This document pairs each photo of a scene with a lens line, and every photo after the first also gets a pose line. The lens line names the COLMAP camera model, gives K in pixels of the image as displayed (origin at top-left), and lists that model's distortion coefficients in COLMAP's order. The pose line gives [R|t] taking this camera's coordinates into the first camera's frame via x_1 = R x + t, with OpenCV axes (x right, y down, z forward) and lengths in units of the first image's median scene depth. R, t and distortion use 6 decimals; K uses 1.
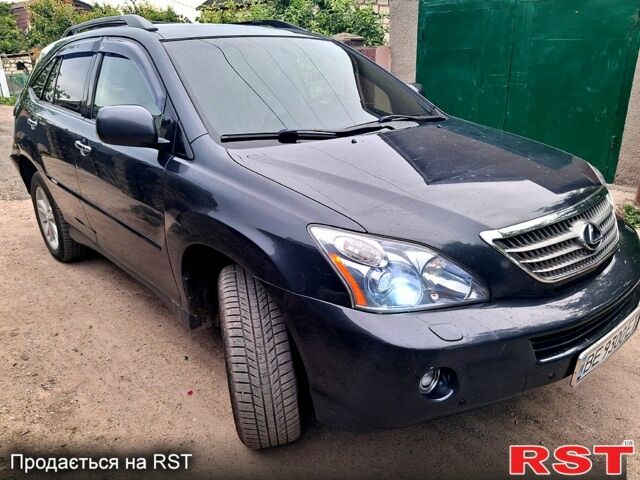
lens RADIAL K [[496.7, 0, 320.0], [0, 496.7, 240.0], [0, 0, 1]] dist [0.003032, -0.001497]
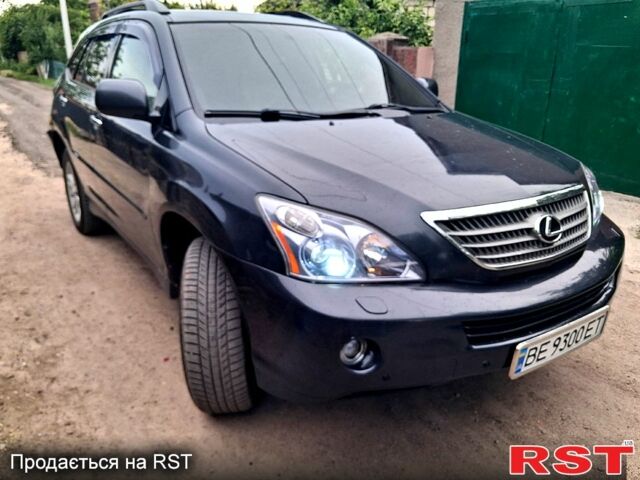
lens RADIAL K [[505.0, 0, 320.0], [0, 505.0, 240.0], [0, 0, 1]] dist [-0.006539, -0.010268]
pose [[0.991988, 0.077653, -0.099648, 0.168174], [-0.078688, 0.996878, -0.006496, 0.047020], [0.098833, 0.014285, 0.995001, -0.025326]]
